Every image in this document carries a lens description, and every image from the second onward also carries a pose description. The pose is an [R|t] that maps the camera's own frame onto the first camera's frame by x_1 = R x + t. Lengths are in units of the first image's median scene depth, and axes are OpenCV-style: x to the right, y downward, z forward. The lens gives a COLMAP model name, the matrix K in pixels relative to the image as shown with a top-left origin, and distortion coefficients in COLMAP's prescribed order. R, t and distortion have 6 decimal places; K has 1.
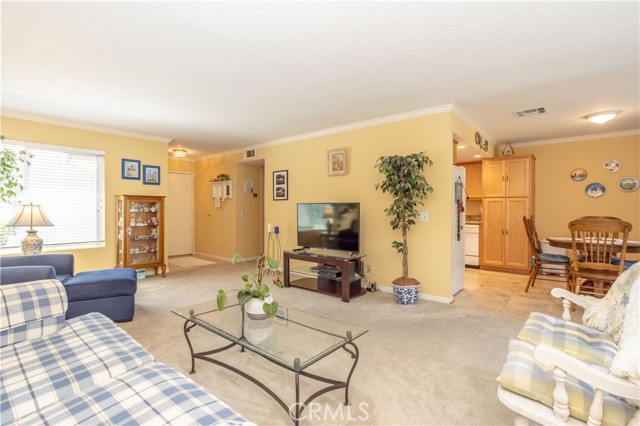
lens RADIAL K [[306.7, 0, 318.3], [0, 306.7, 210.0], [0, 0, 1]] dist [-0.000776, 0.000257]
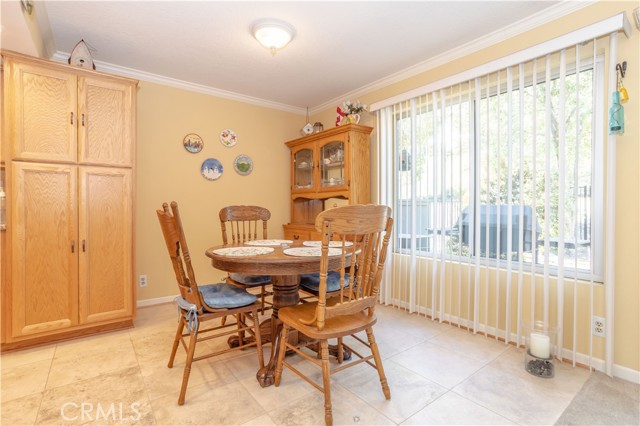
lens RADIAL K [[306.7, 0, 318.3], [0, 306.7, 210.0], [0, 0, 1]] dist [-0.000776, 0.000257]
pose [[0.207367, -0.008566, 0.978226, 0.274369], [-0.000443, 0.999961, 0.008850, 0.019526], [-0.978263, -0.002269, 0.207355, 0.609780]]
